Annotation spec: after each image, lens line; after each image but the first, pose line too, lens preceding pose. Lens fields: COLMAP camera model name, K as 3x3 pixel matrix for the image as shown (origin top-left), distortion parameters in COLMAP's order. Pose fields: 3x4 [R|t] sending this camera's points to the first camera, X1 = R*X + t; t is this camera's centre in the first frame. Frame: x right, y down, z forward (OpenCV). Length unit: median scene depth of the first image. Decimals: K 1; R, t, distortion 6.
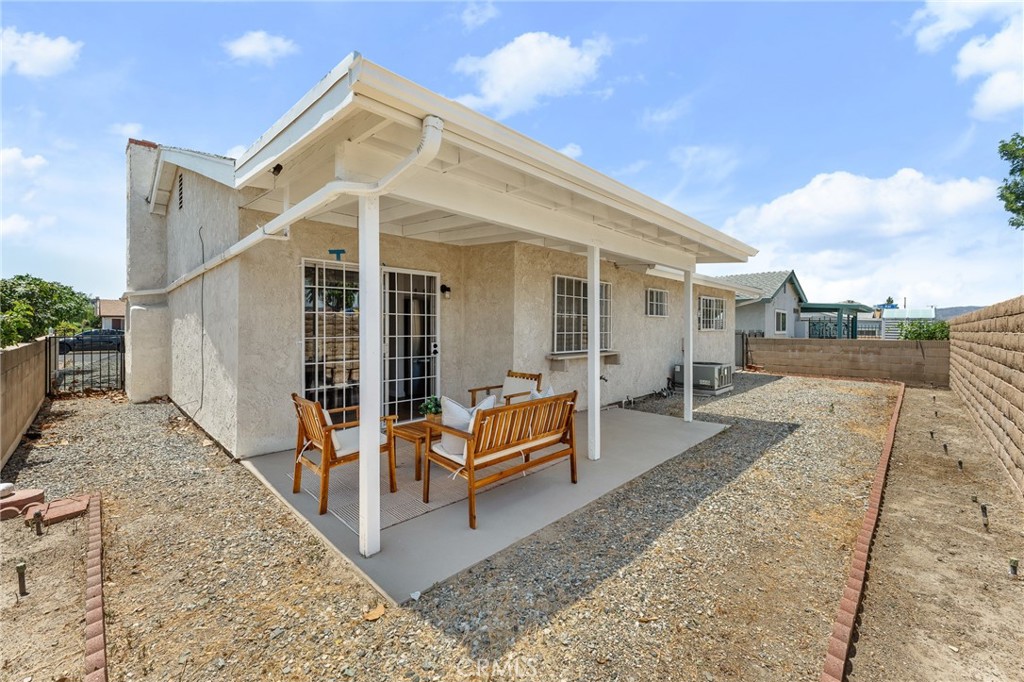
lens RADIAL K [[418.9, 0, 506.3], [0, 418.9, 330.3], [0, 0, 1]] dist [0.001122, -0.000074]
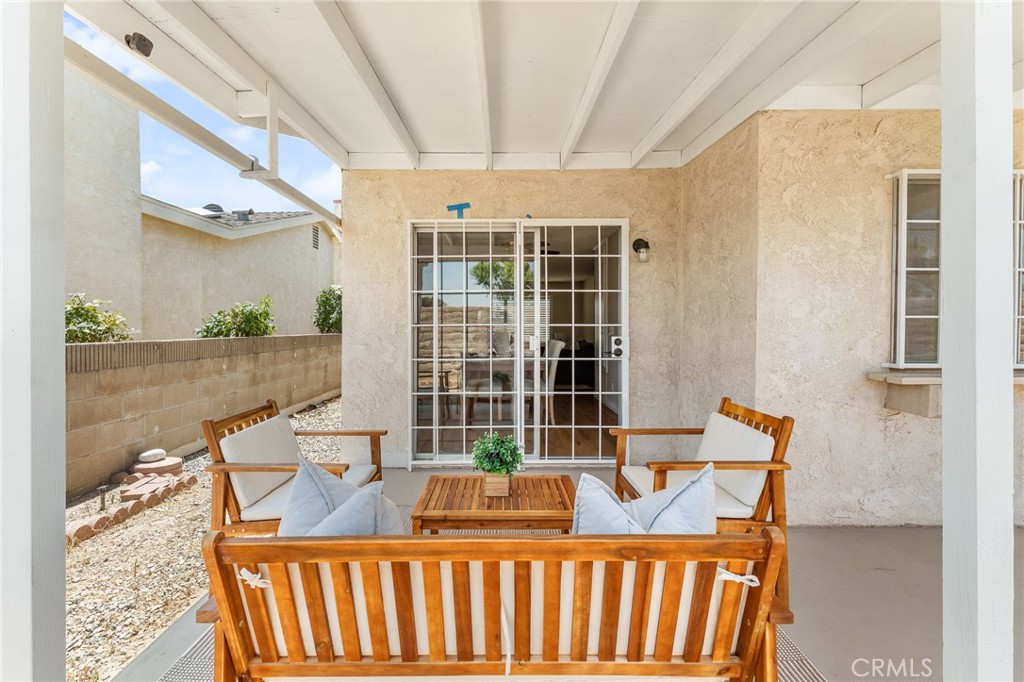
lens RADIAL K [[418.9, 0, 506.3], [0, 418.9, 330.3], [0, 0, 1]] dist [0.001122, -0.000074]
pose [[0.700915, 0.001714, -0.713243, 0.144027], [-0.003953, 0.999991, -0.001482, 0.022153], [0.713234, 0.003859, 0.700915, 0.468530]]
